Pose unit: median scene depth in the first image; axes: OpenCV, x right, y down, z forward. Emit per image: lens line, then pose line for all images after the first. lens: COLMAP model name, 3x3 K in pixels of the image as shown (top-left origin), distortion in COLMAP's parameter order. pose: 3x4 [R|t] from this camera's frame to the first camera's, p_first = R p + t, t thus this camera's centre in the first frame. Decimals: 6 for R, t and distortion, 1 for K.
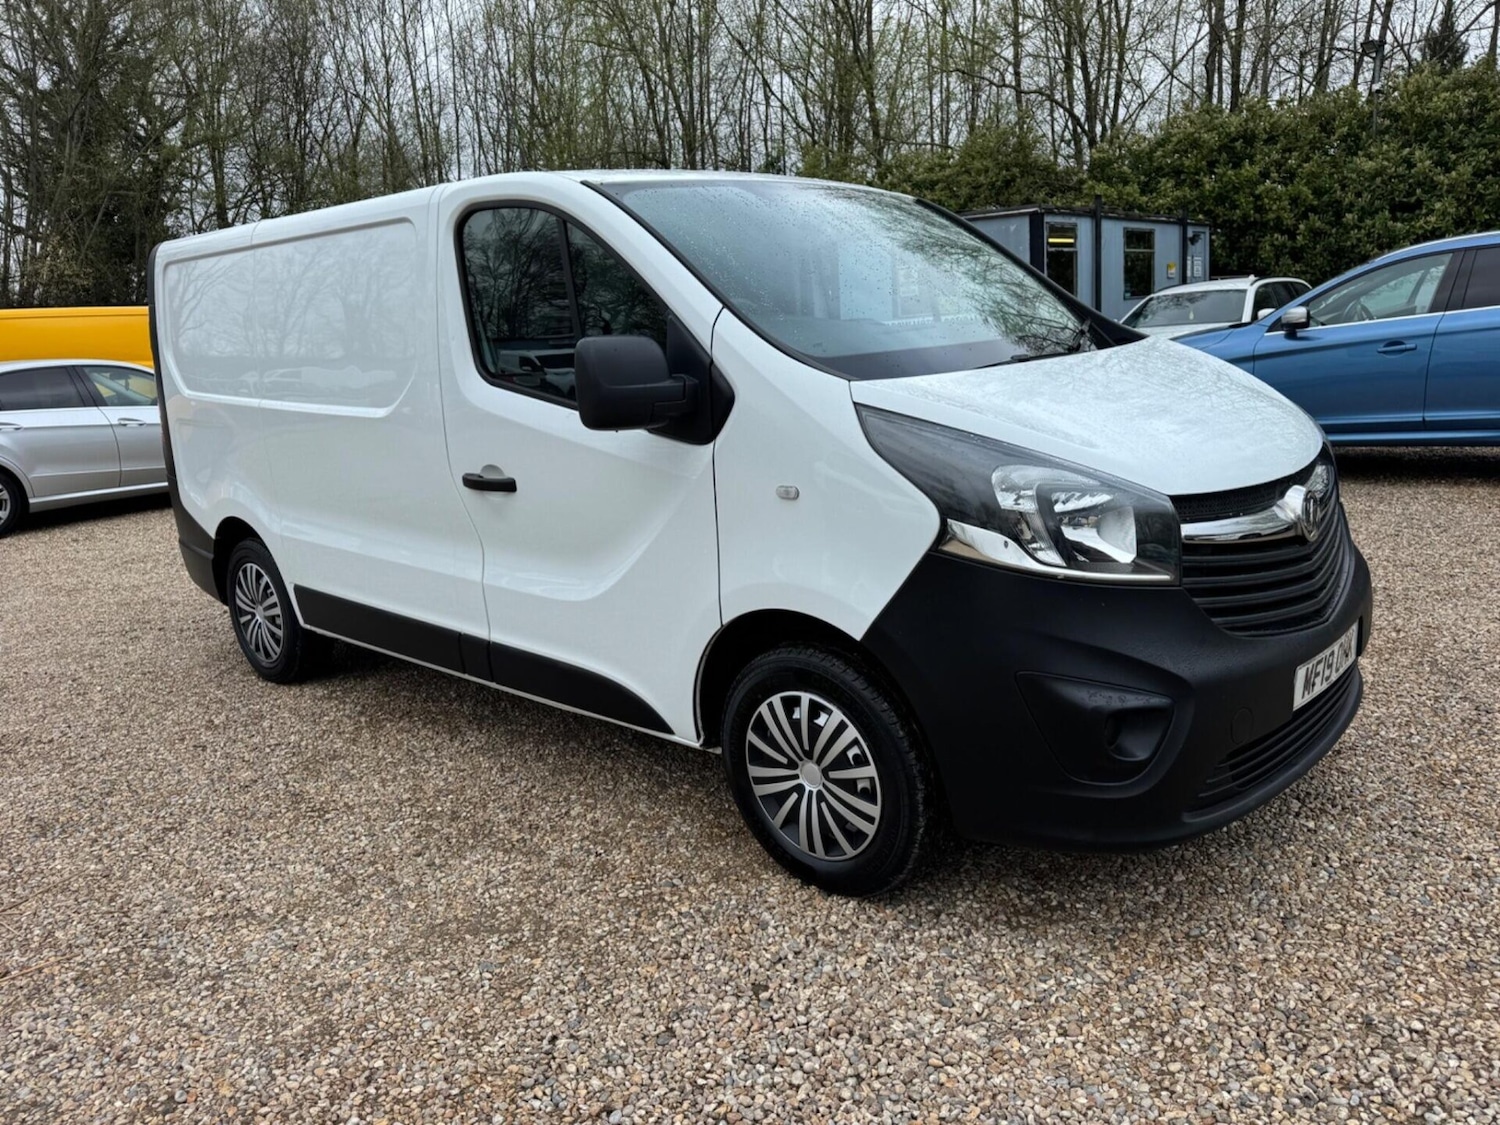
lens RADIAL K [[1126.3, 0, 743.5], [0, 1126.3, 547.8], [0, 0, 1]] dist [0.043499, -0.052707]
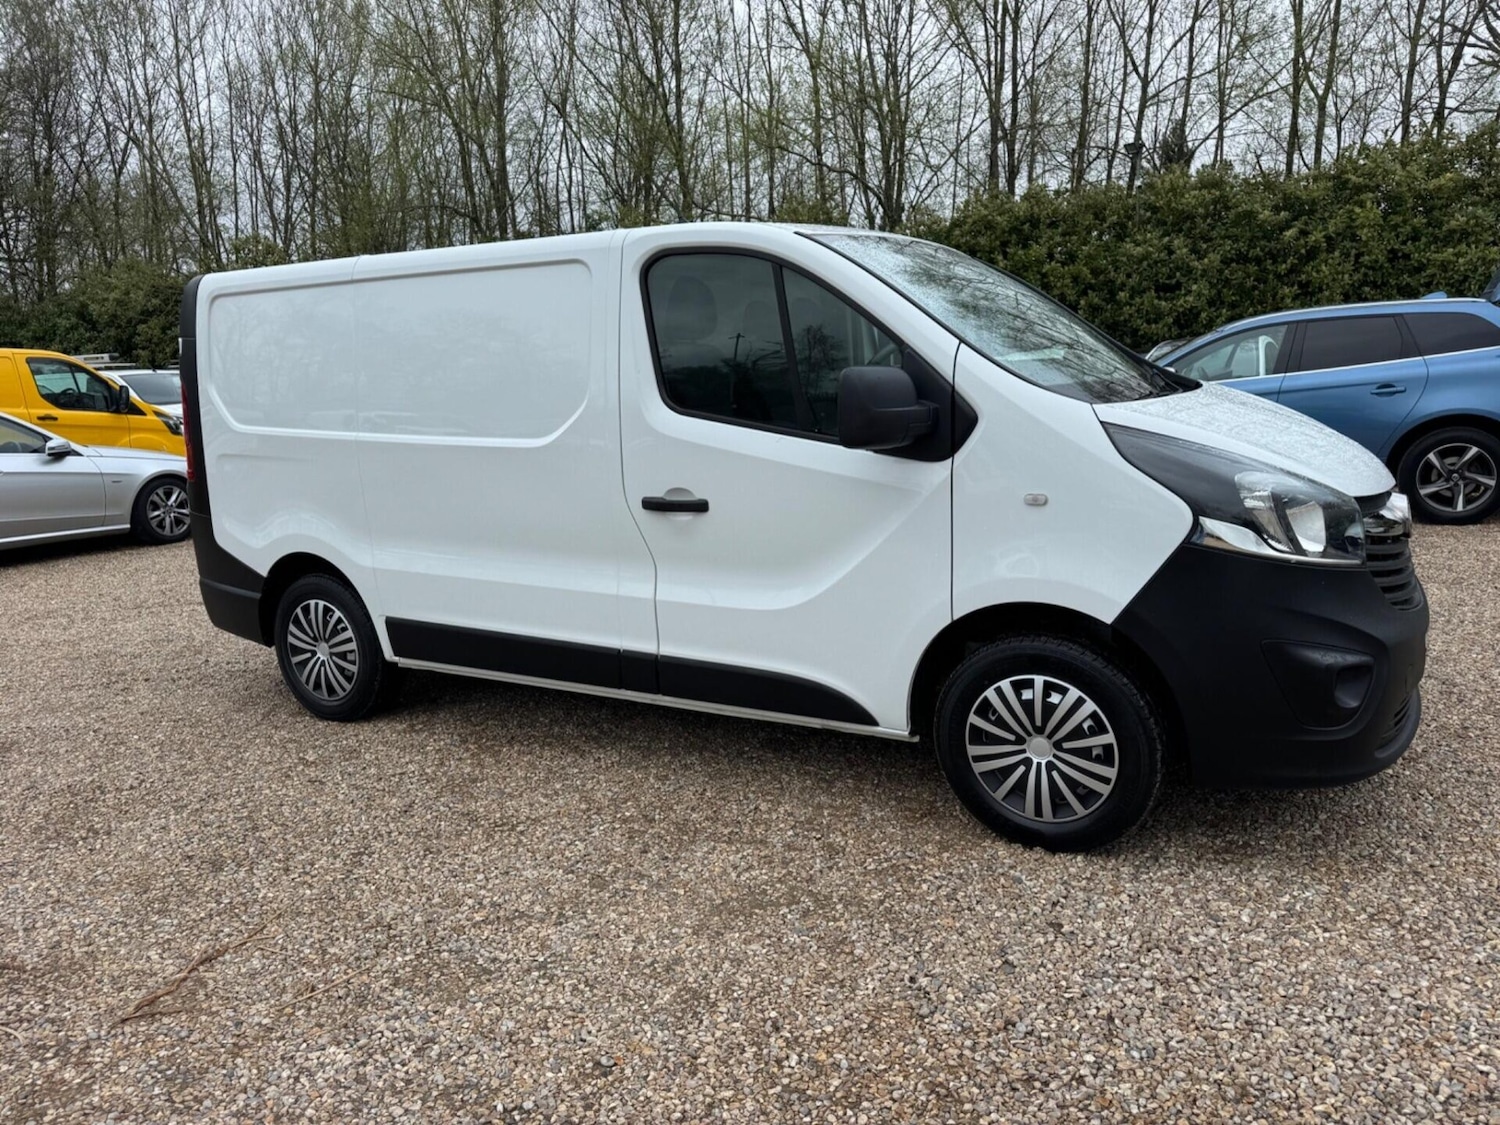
lens RADIAL K [[1126.3, 0, 745.7], [0, 1126.3, 565.1], [0, 0, 1]] dist [0.043499, -0.052707]
pose [[0.977521, -0.017539, 0.210106, -0.466684], [0.025719, 0.999011, -0.036260, 0.049077], [-0.209262, 0.040848, 0.977006, -0.067556]]
